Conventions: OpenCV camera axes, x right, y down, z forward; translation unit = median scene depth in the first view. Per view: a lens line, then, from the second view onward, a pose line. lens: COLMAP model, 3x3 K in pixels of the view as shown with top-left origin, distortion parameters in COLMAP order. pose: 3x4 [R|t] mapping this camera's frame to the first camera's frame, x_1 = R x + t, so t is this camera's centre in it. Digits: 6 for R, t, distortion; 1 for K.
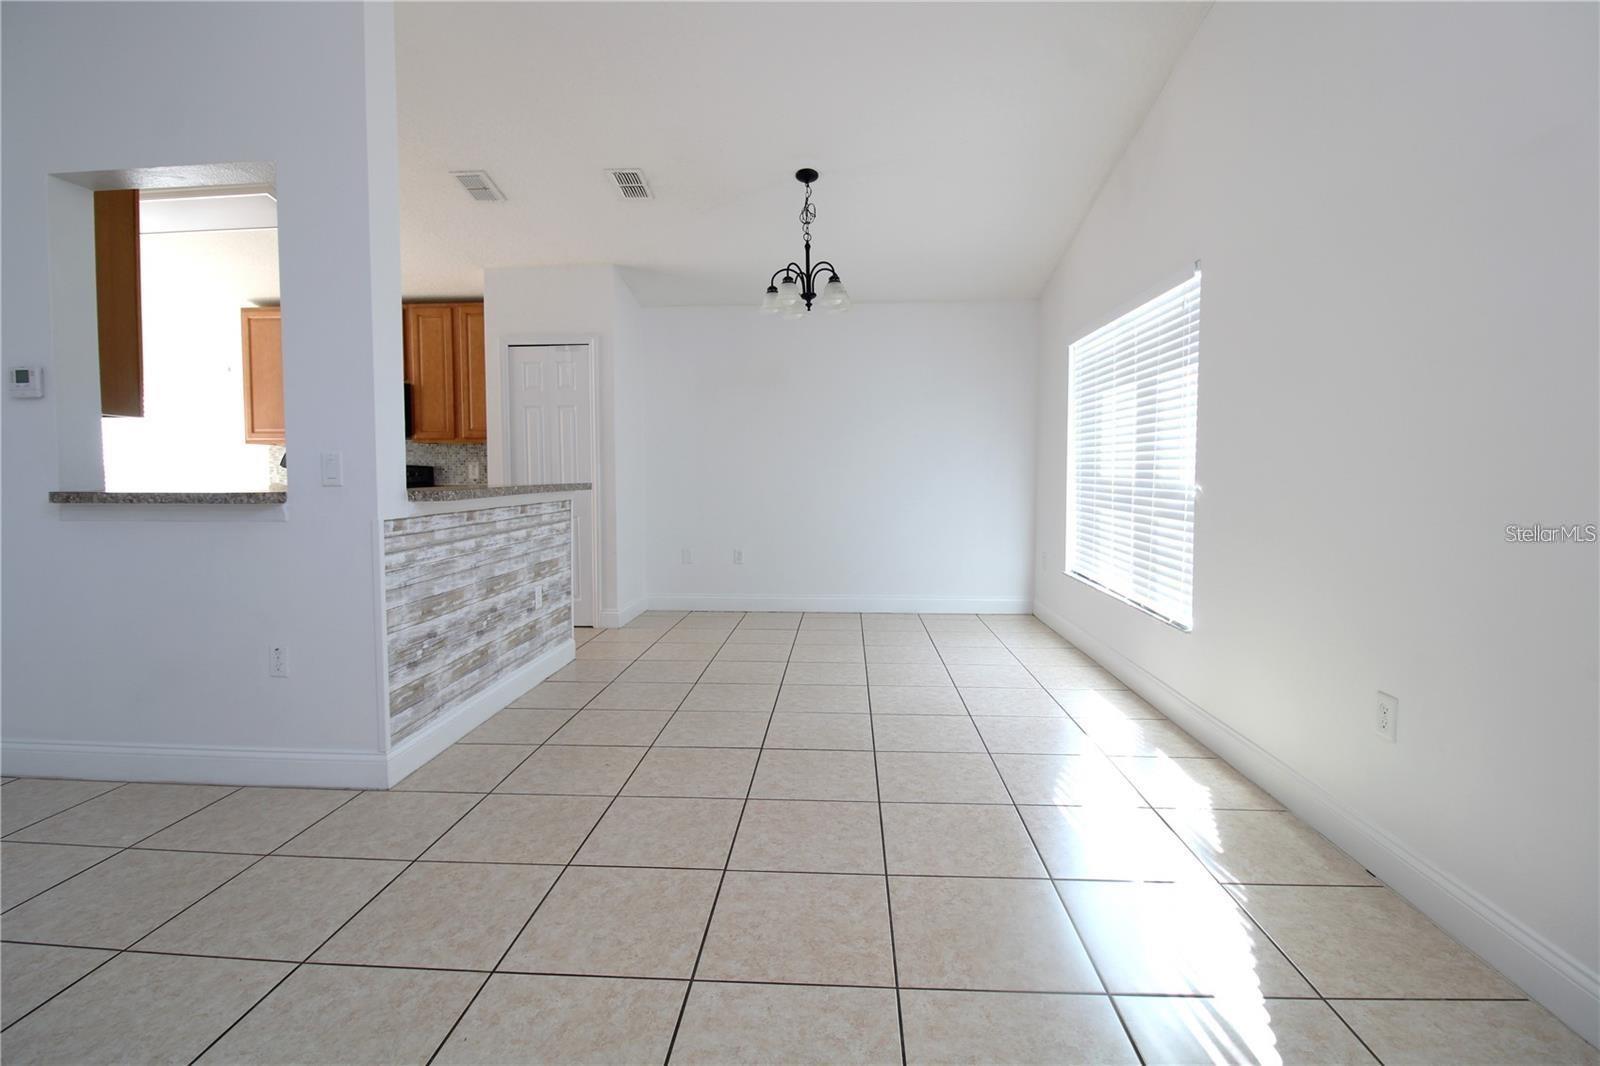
lens RADIAL K [[741.9, 0, 805.2], [0, 741.9, 509.4], [0, 0, 1]] dist [0.000941, -0.013718]
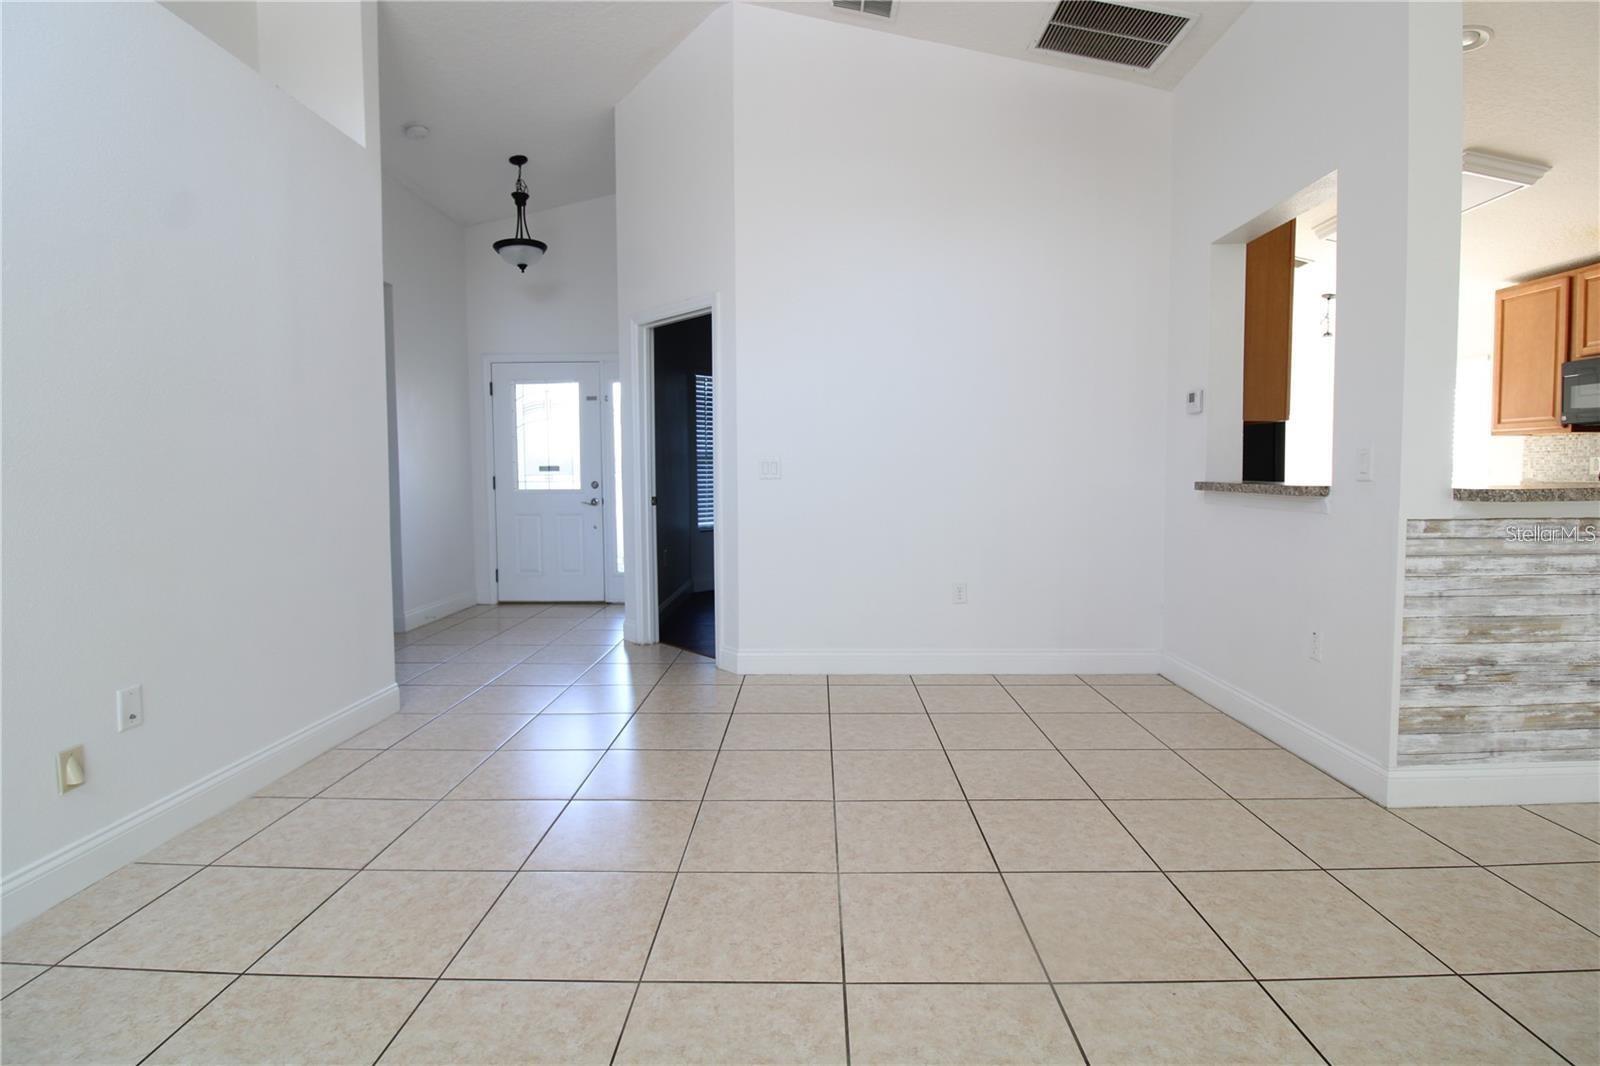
lens RADIAL K [[741.9, 0, 805.2], [0, 741.9, 509.4], [0, 0, 1]] dist [0.000941, -0.013718]
pose [[0.041873, 0.054419, -0.997640, 0.263485], [-0.045139, 0.997599, 0.052522, -0.010051], [0.998103, 0.042833, 0.044229, 0.181956]]
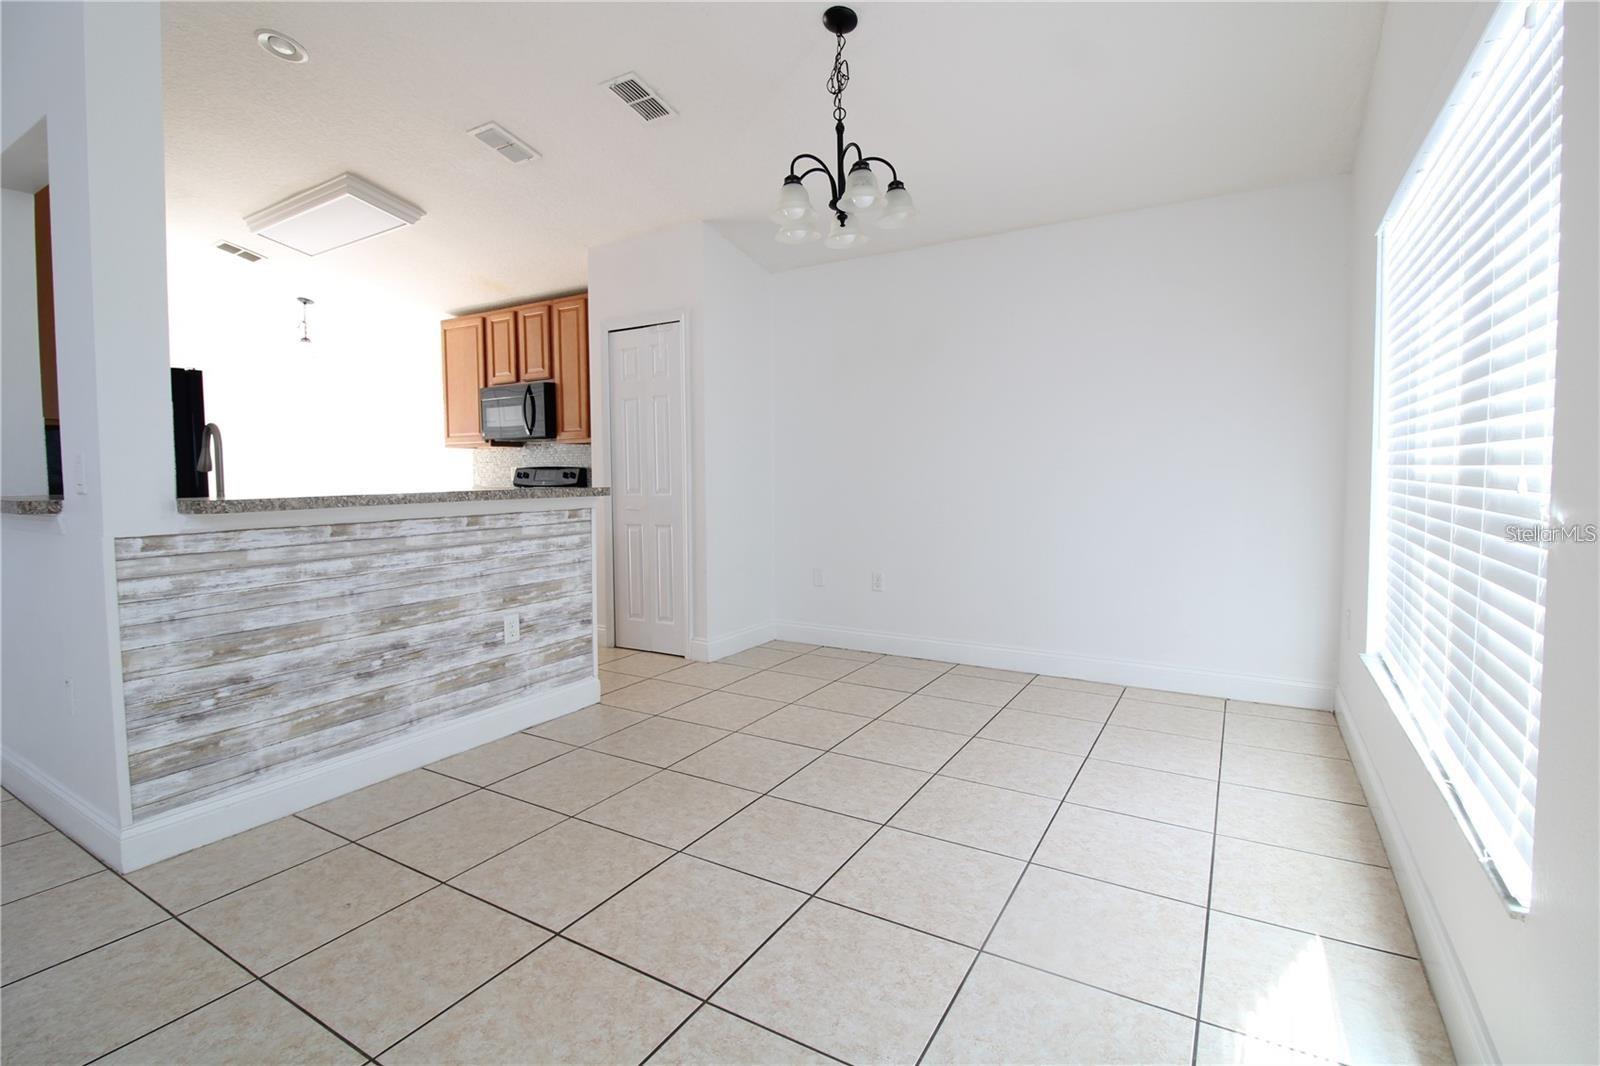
lens RADIAL K [[741.9, 0, 805.2], [0, 741.9, 509.4], [0, 0, 1]] dist [0.000941, -0.013718]
pose [[0.888102, 0.018330, -0.459281, 0.378541], [-0.017810, 0.999826, 0.005464, -0.028157], [0.459301, 0.003327, 0.888274, 0.543083]]
